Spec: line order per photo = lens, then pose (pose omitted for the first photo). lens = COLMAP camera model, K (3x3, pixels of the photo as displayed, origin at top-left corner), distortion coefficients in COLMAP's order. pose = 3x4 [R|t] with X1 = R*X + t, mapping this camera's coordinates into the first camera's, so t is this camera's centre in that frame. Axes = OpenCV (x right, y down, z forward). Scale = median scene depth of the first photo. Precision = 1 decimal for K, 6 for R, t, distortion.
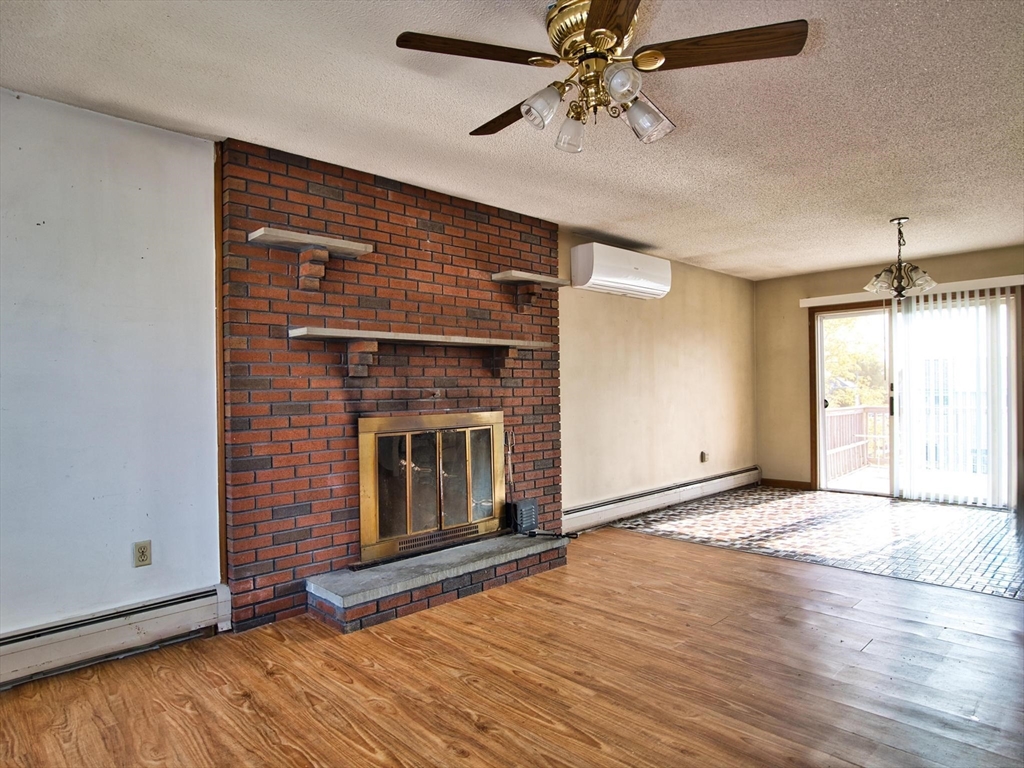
lens RADIAL K [[610.7, 0, 507.7], [0, 610.7, 386.8], [0, 0, 1]] dist [-0.049107, 0.023632]
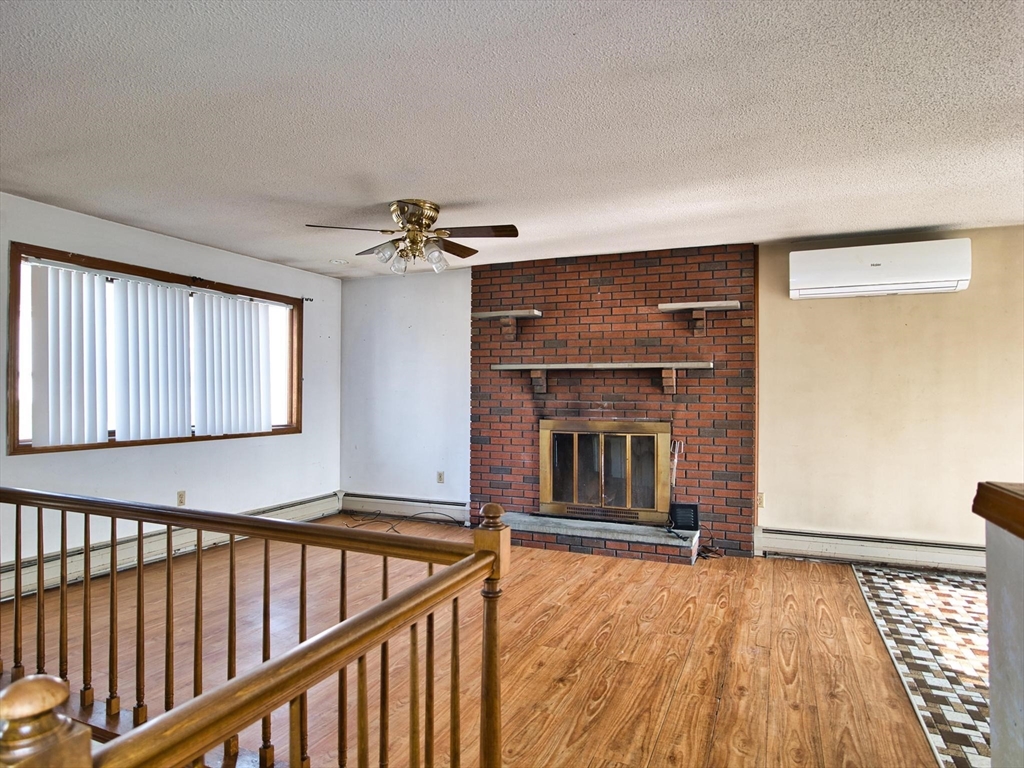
lens RADIAL K [[610.7, 0, 507.7], [0, 610.7, 386.8], [0, 0, 1]] dist [-0.049107, 0.023632]
pose [[0.384401, 0.007902, -0.923133, 1.102212], [-0.008056, 0.999954, 0.005205, -0.037778], [0.923131, 0.005436, 0.384446, 0.304998]]
